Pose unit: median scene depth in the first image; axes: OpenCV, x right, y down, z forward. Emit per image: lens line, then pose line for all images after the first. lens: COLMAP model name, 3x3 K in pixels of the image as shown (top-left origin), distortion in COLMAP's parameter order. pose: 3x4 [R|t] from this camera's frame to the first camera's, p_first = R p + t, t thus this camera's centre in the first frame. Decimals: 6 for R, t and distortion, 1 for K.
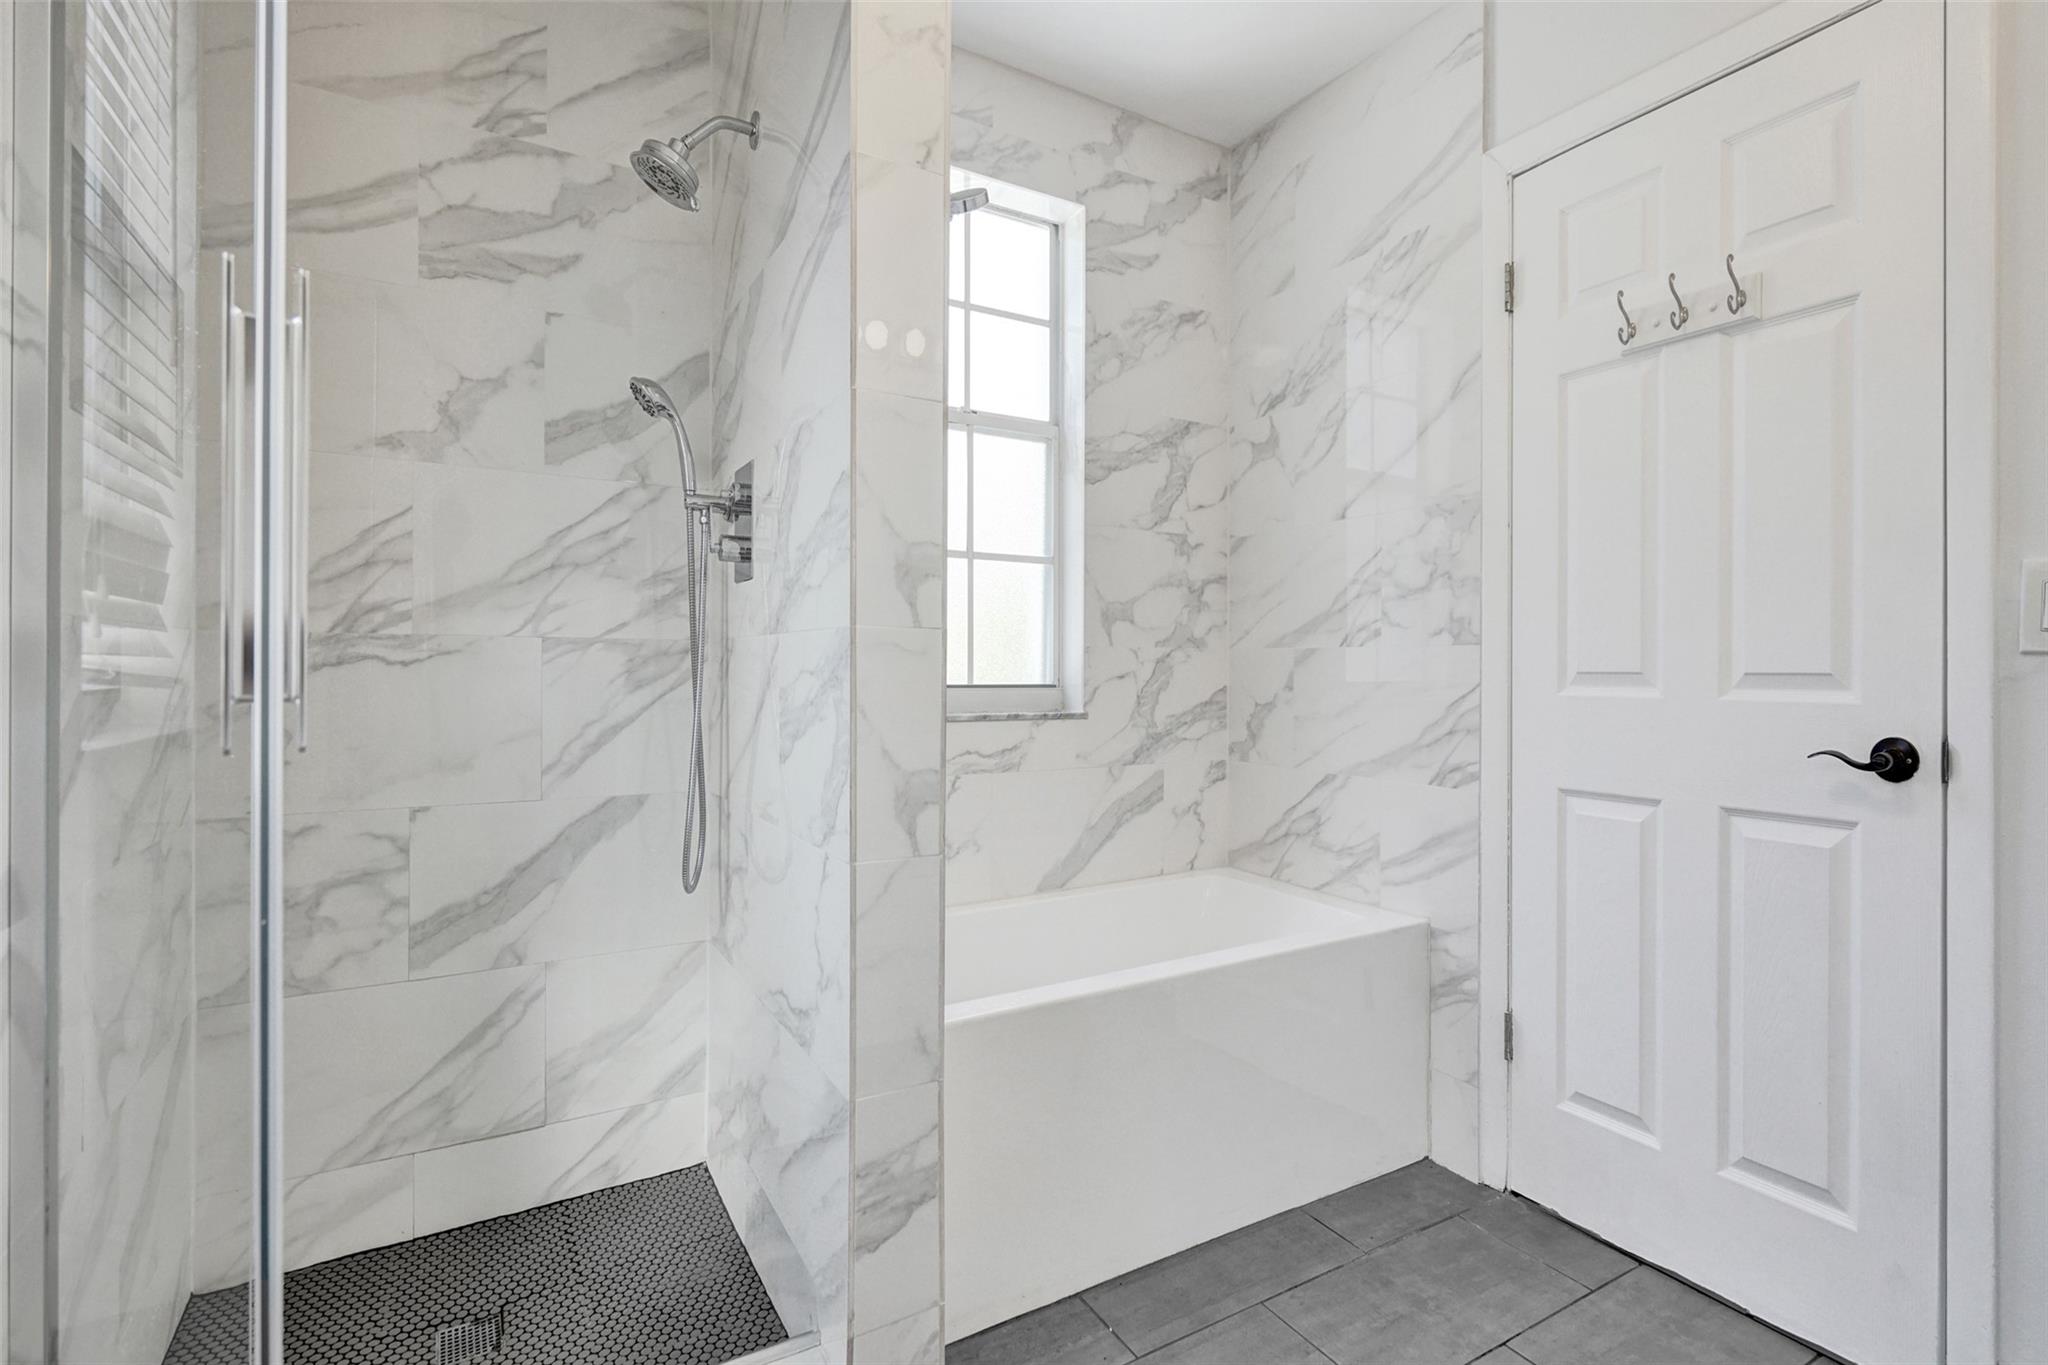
lens RADIAL K [[954.9, 0, 1024.0], [0, 954.9, 682.5], [0, 0, 1]] dist [-0.001786, 0.000094]
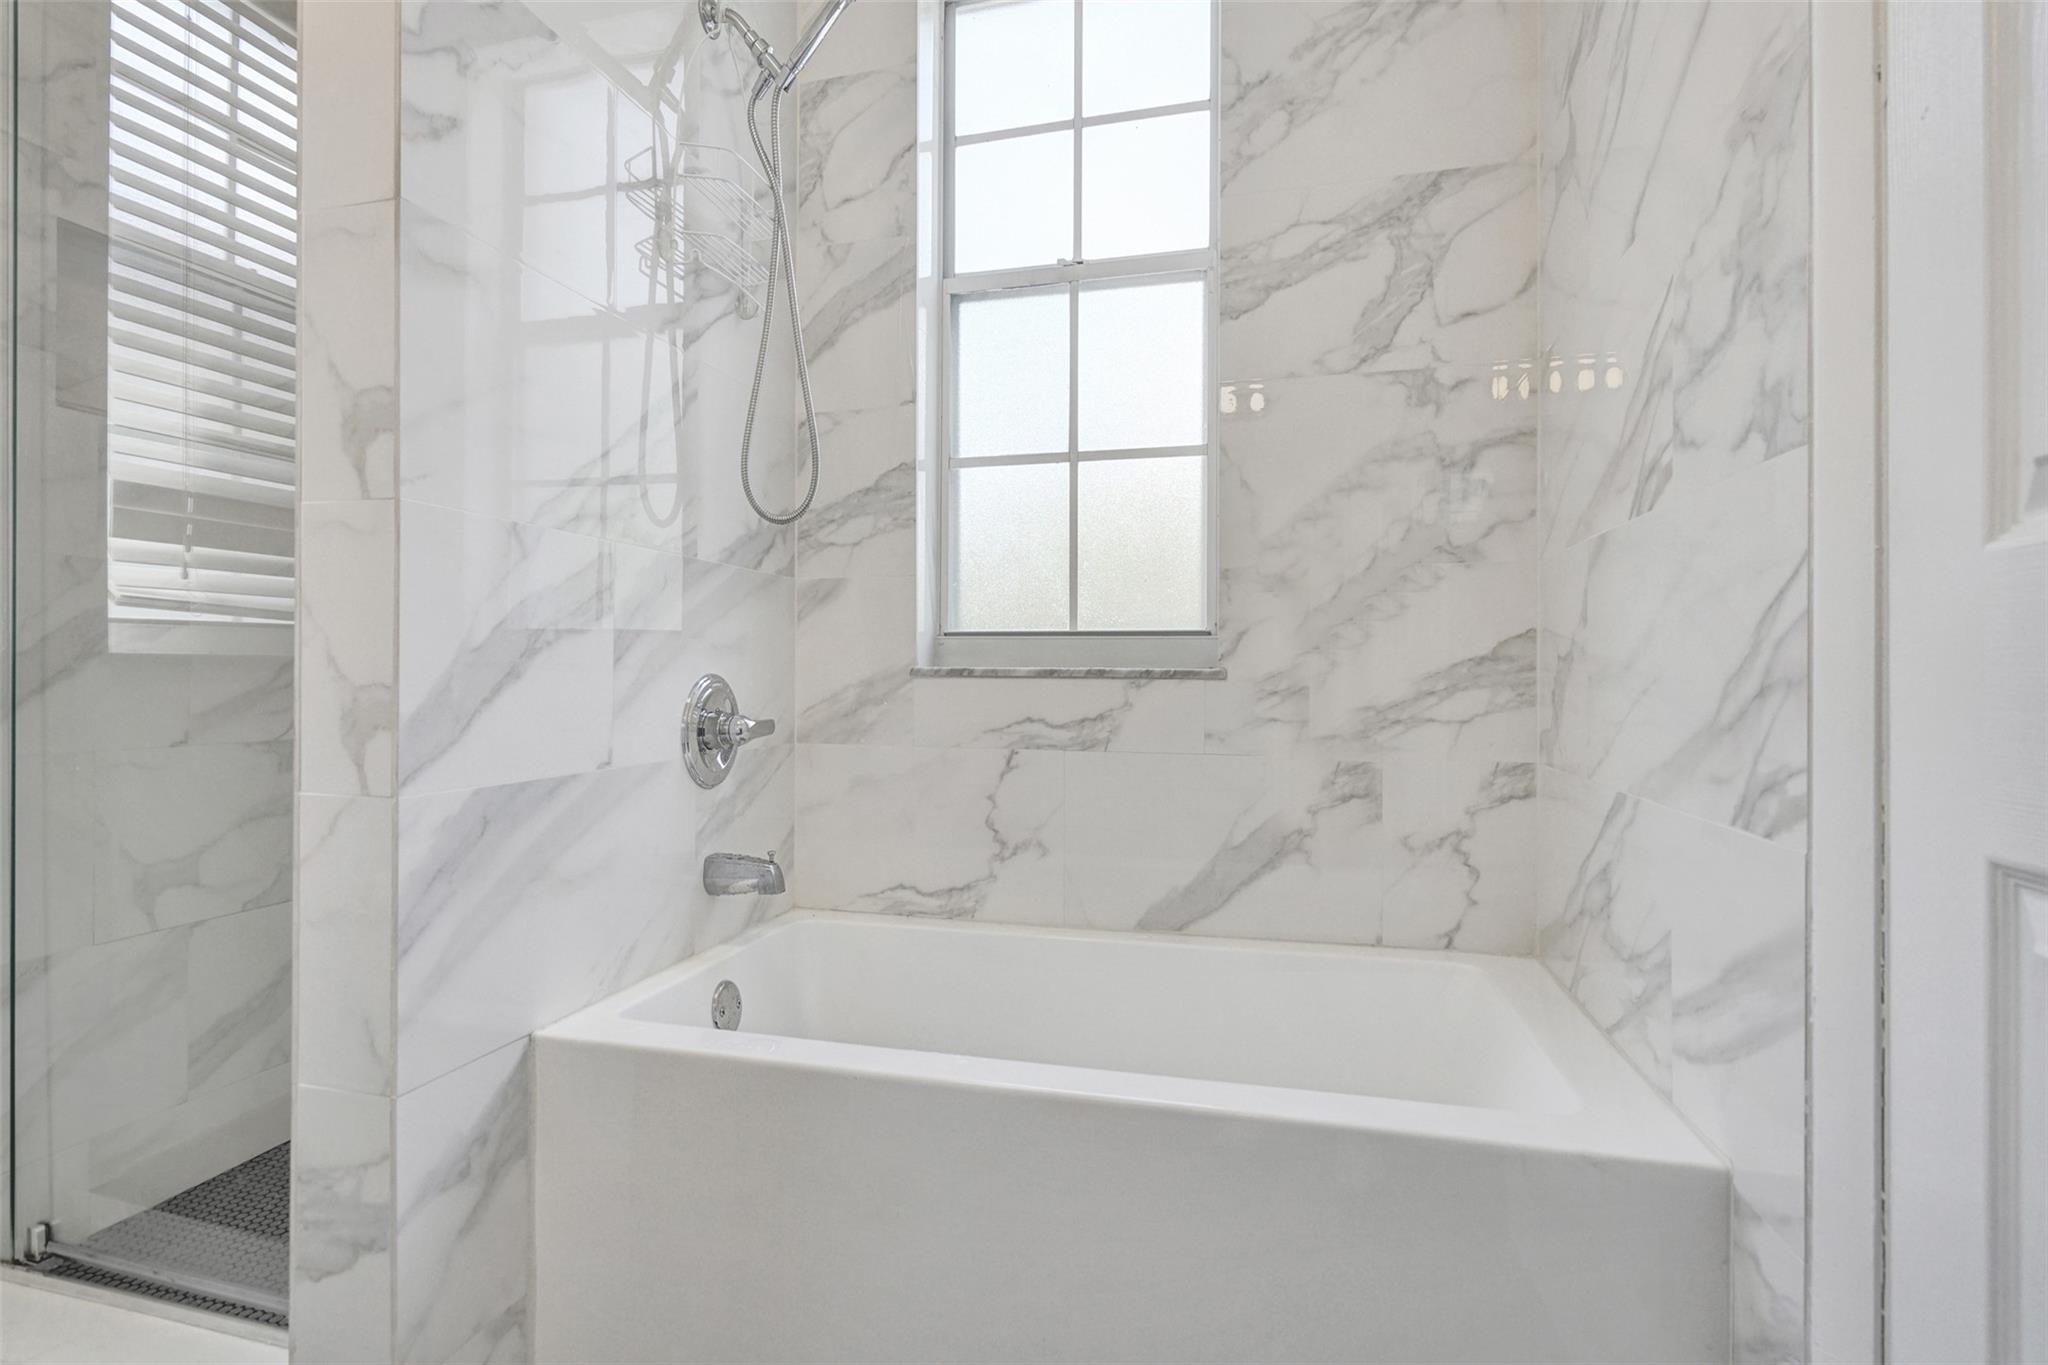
lens RADIAL K [[956.4, 0, 1025.6], [0, 956.4, 685.7], [0, 0, 1]] dist [0.002325, 0.000327]
pose [[0.706115, 0.005703, -0.708075, 0.428088], [-0.013979, 0.999885, -0.005887, 0.047417], [0.707959, 0.014055, 0.706113, 0.436219]]
